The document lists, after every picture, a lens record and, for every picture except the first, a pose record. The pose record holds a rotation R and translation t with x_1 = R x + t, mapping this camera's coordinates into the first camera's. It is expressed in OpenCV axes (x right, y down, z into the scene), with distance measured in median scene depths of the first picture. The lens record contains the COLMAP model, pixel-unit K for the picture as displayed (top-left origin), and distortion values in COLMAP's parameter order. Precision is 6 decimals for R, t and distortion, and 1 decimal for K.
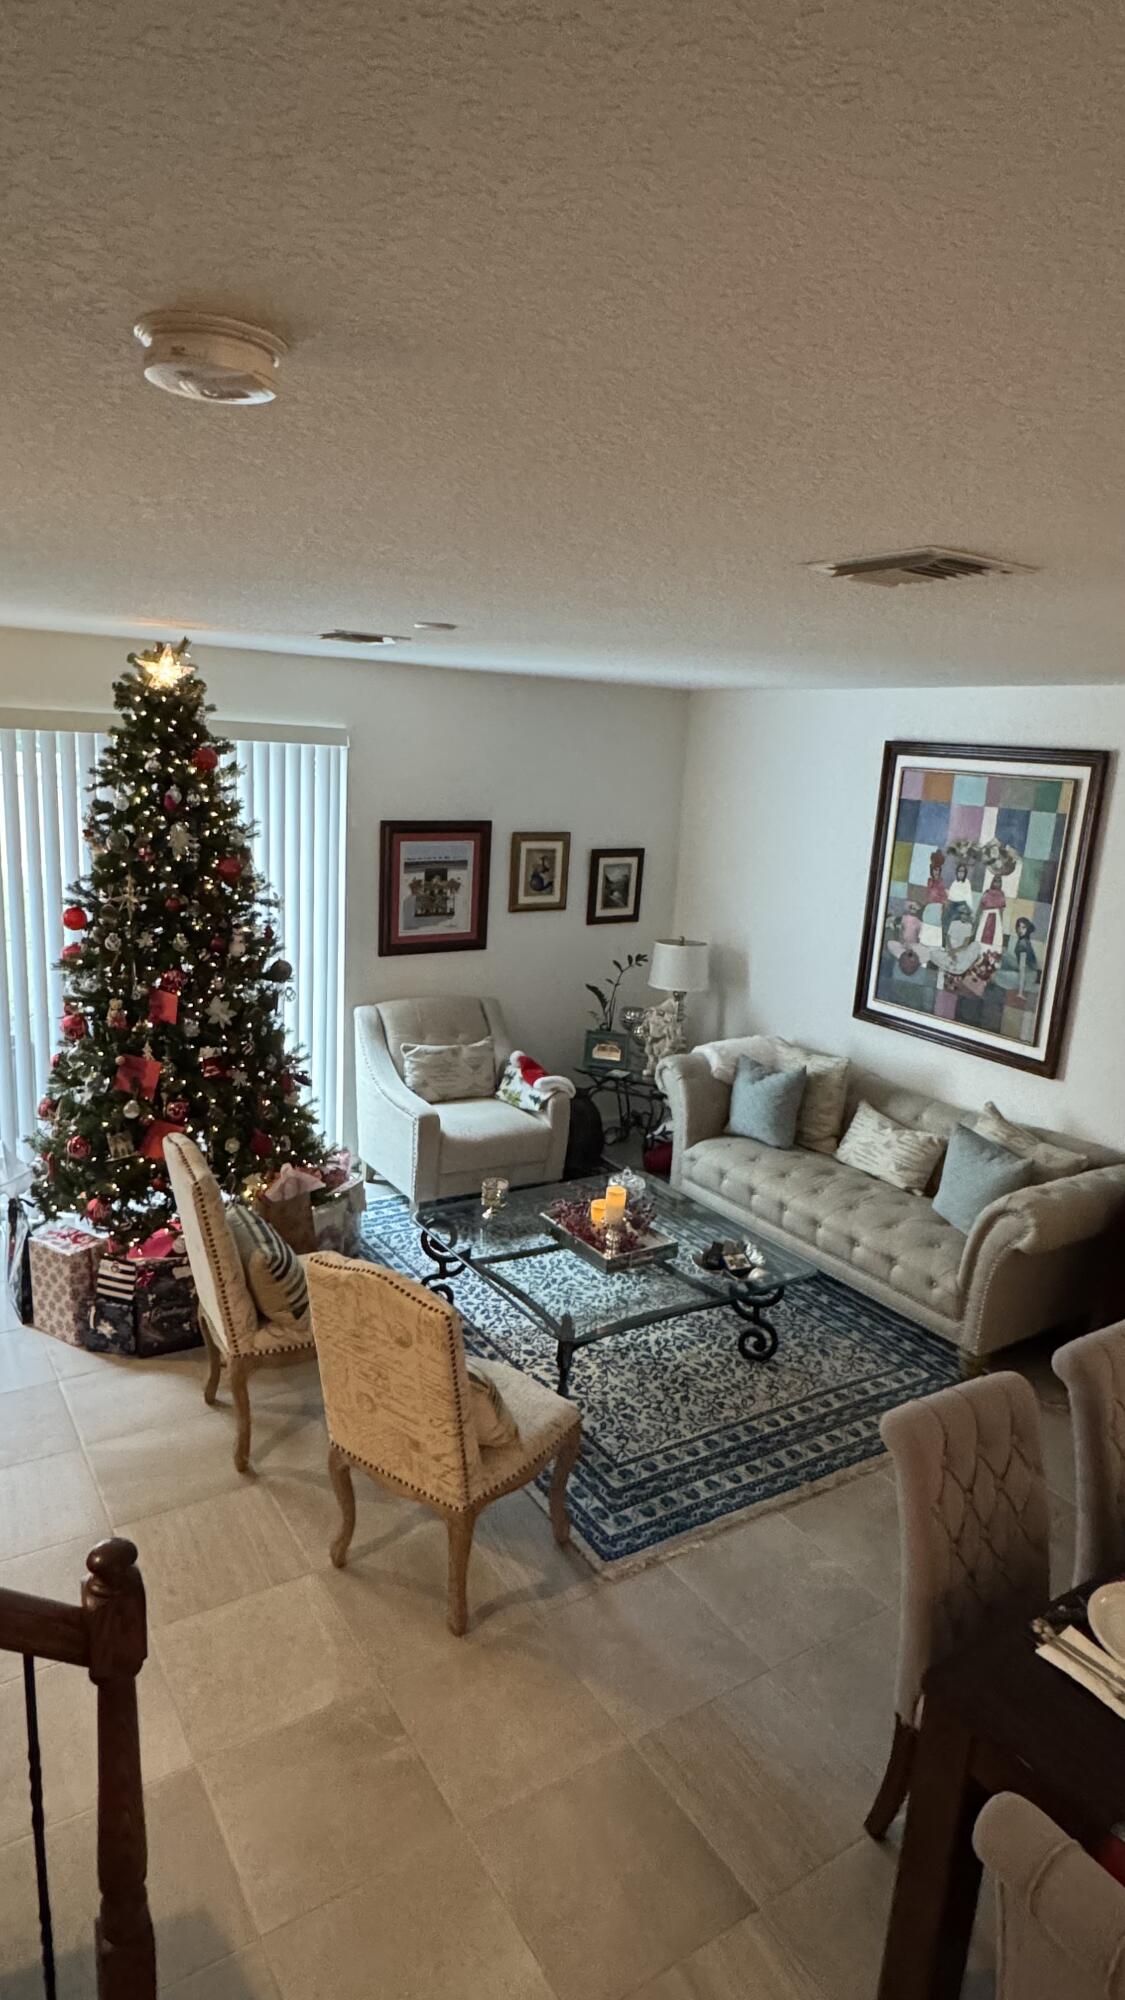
lens RADIAL K [[1139.5, 0, 562.5], [0, 1139.5, 1000.0], [0, 0, 1]] dist [0.001380, 0.000848]
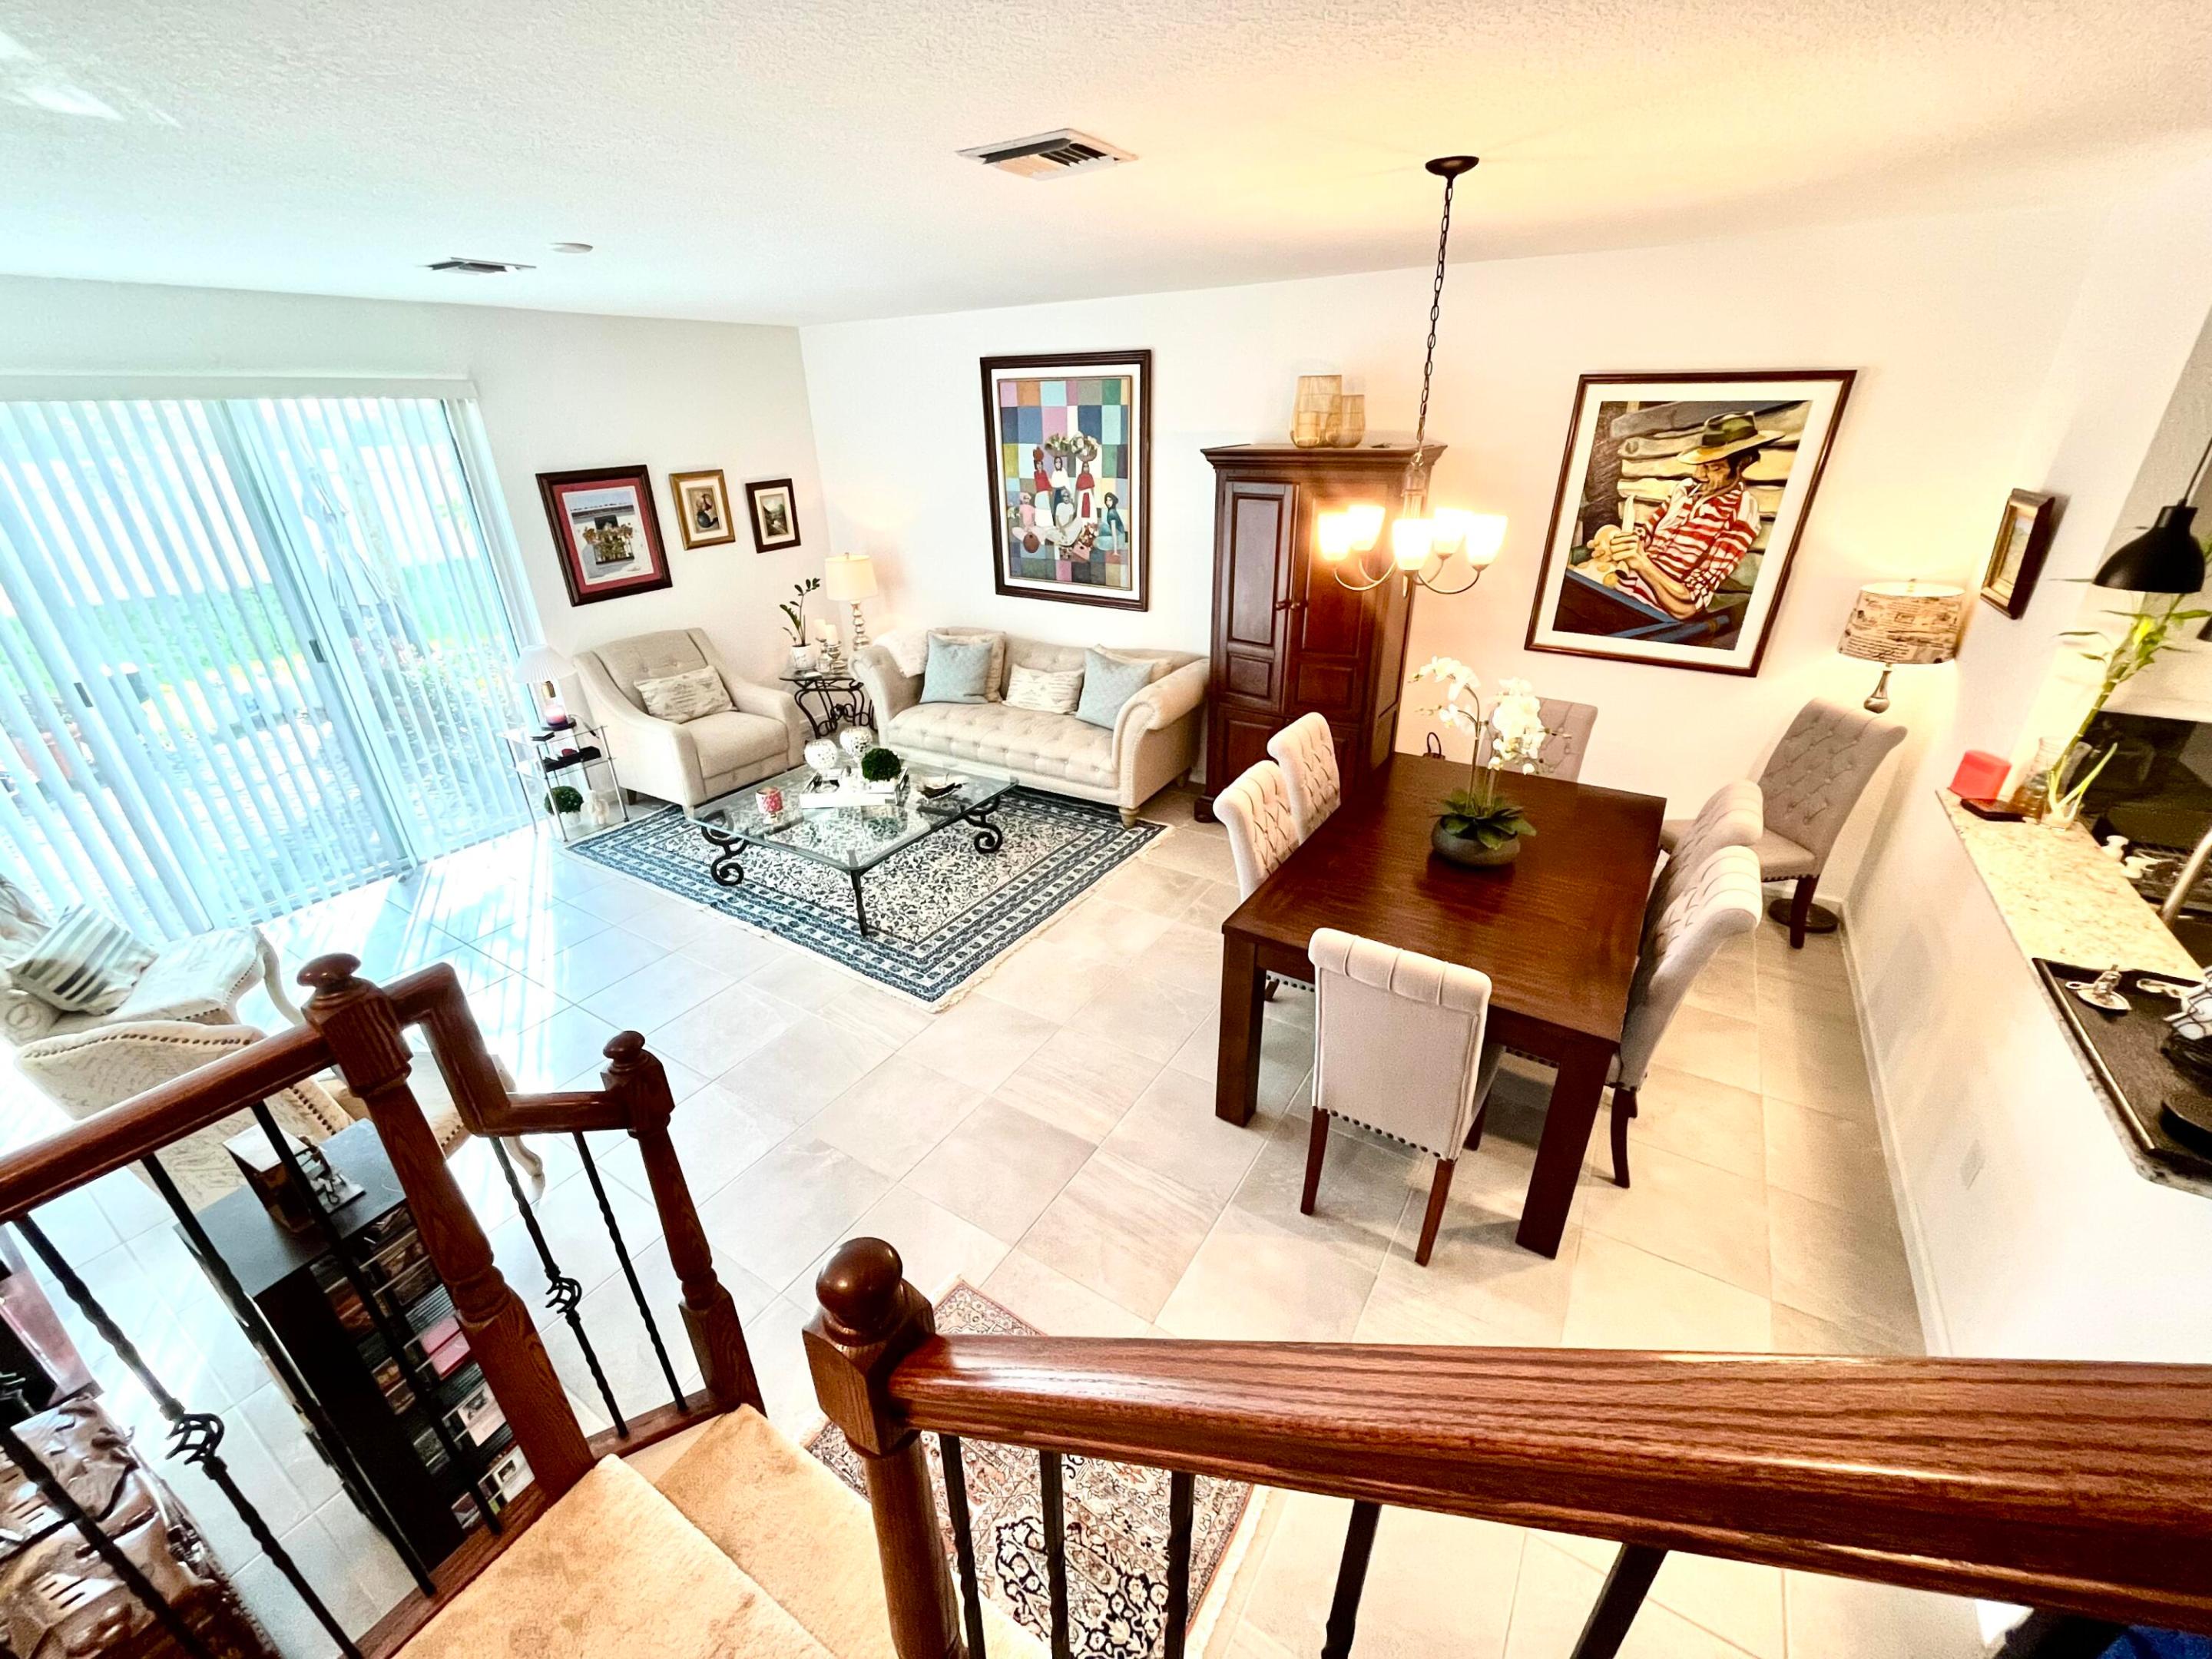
lens RADIAL K [[896.1, 0, 1107.6], [0, 896.1, 837.3], [0, 0, 1]] dist [-0.003644, -0.000113]
pose [[0.901828, -0.252102, 0.350929, -0.066612], [0.162111, 0.950234, 0.266037, 0.031768], [-0.400533, -0.183030, 0.897816, -0.015524]]
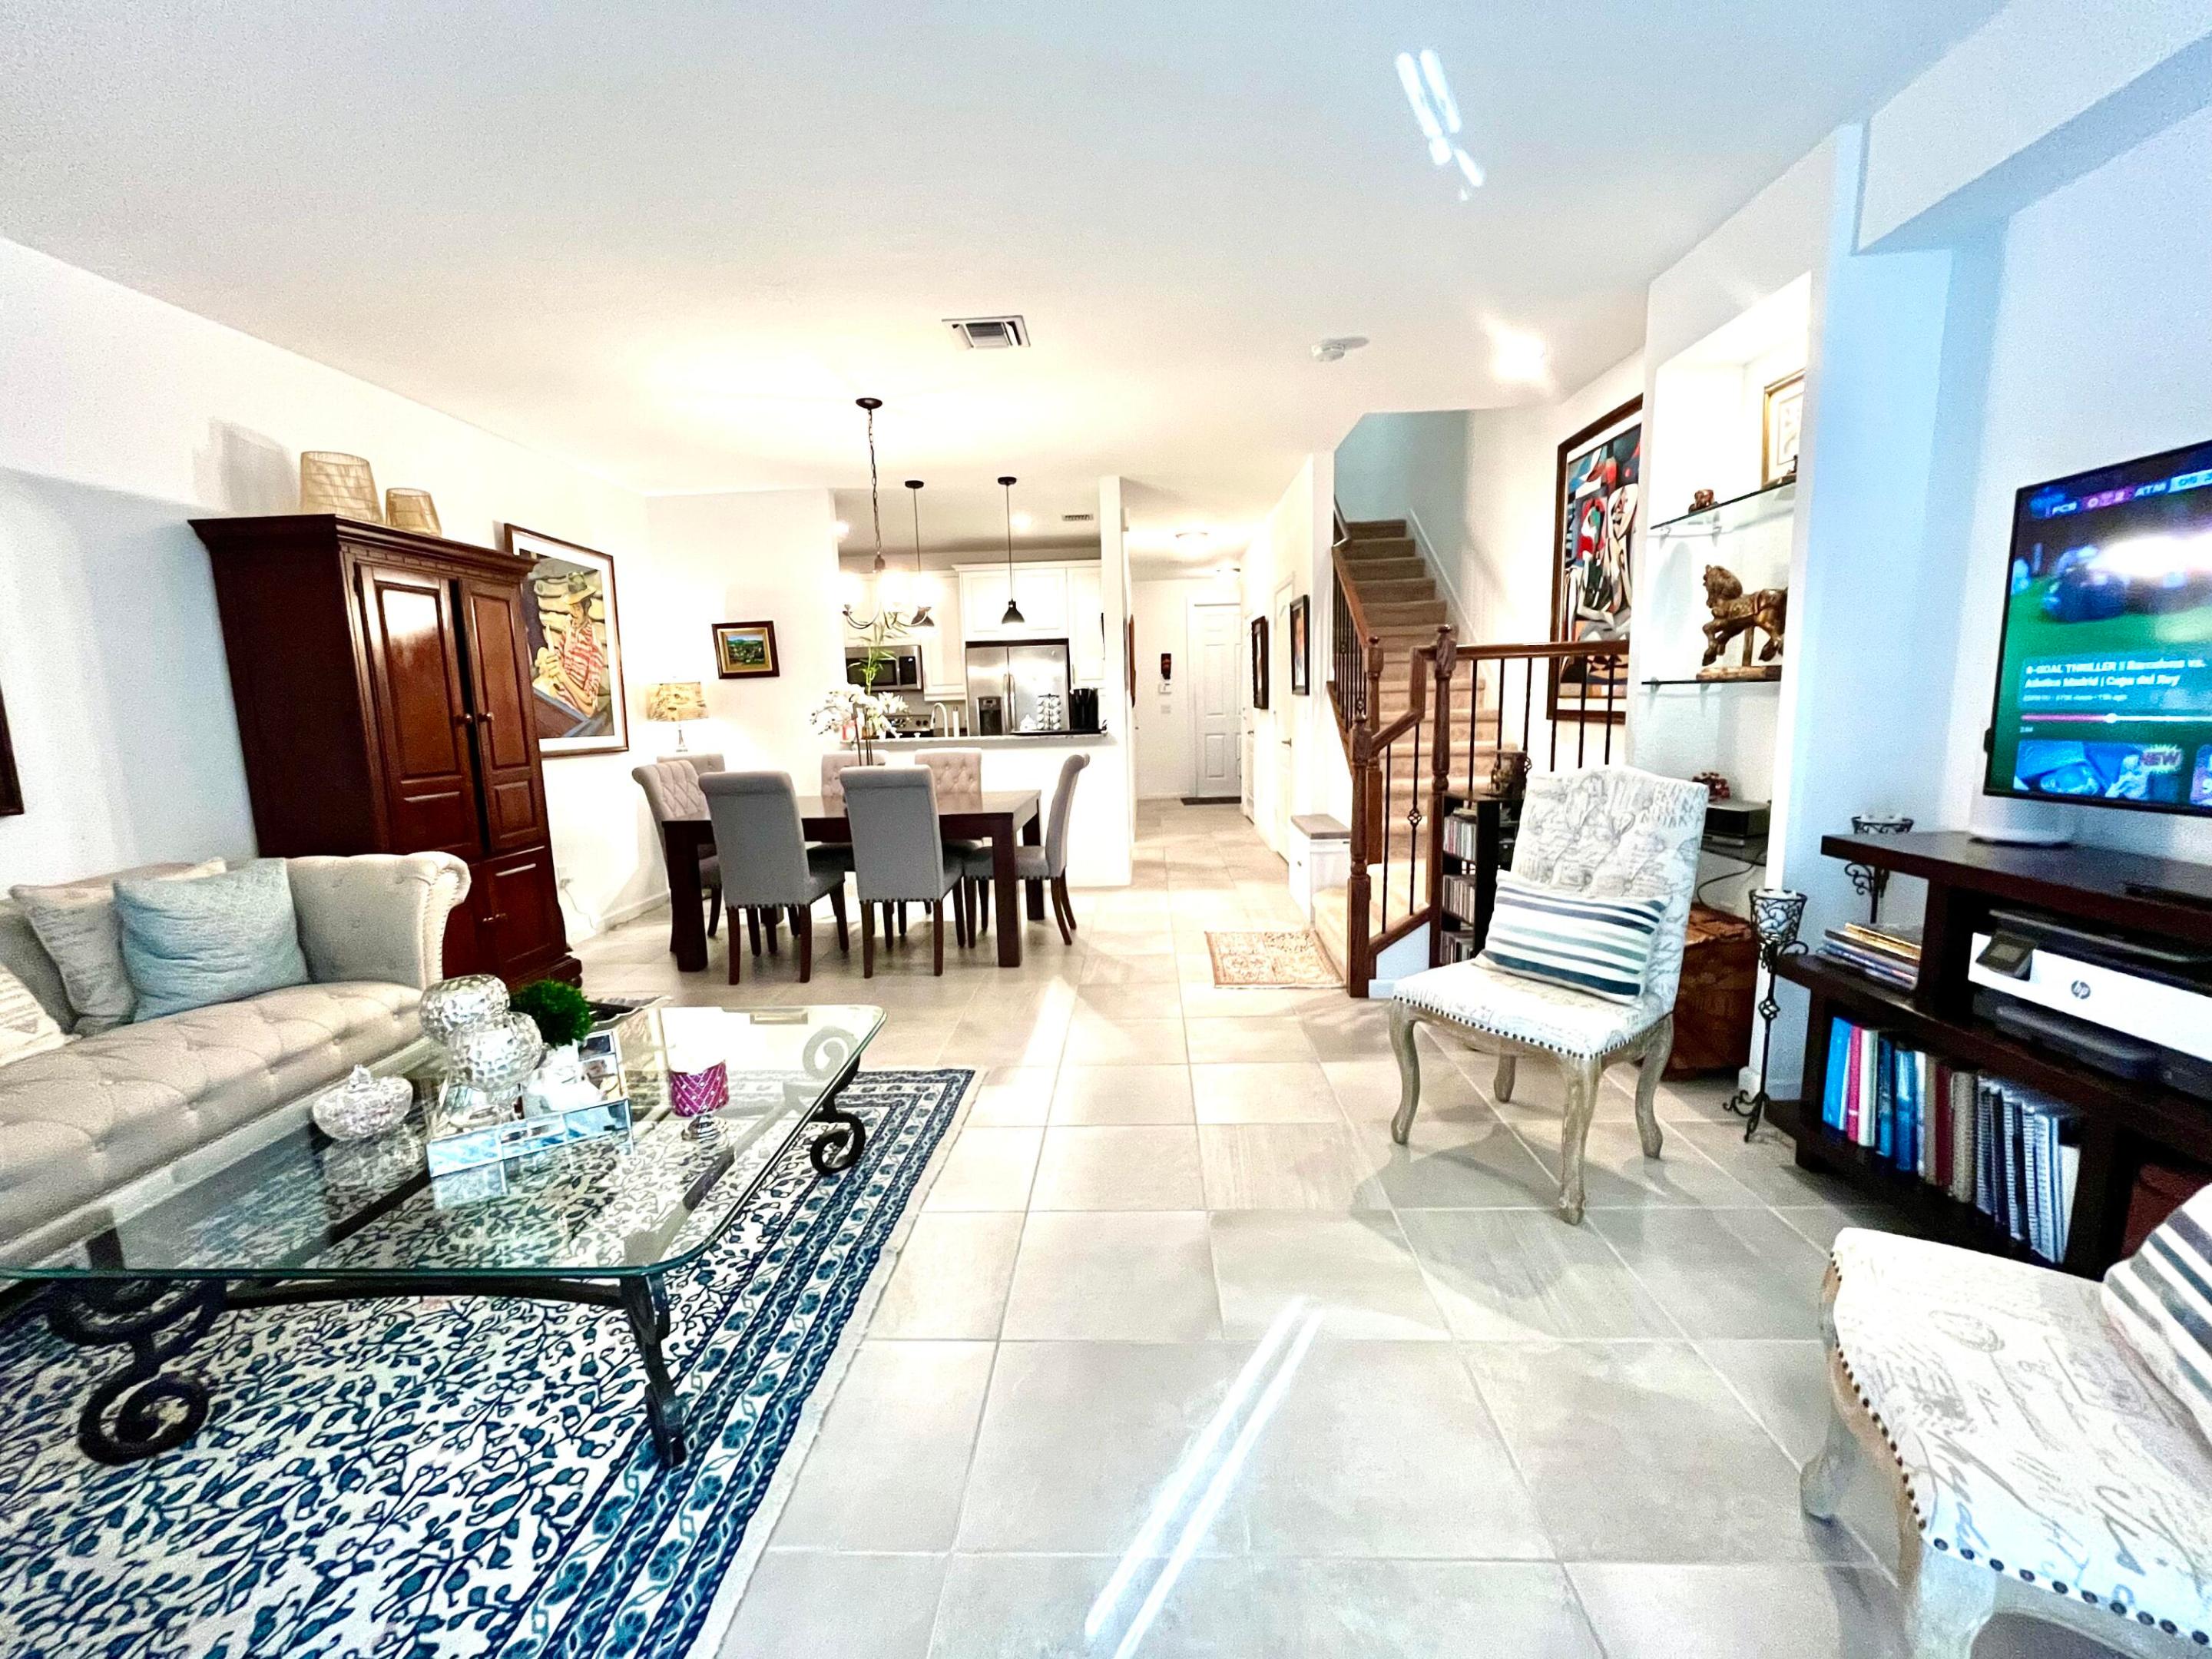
lens RADIAL K [[888.5, 0, 1101.2], [0, 888.5, 833.4], [0, 0, 1]] dist [-0.001689, -0.000267]
pose [[-0.816764, -0.117544, 0.564872, -0.372194], [0.108965, 0.929986, 0.351075, -0.032062], [-0.566590, 0.348296, -0.746770, 1.010399]]
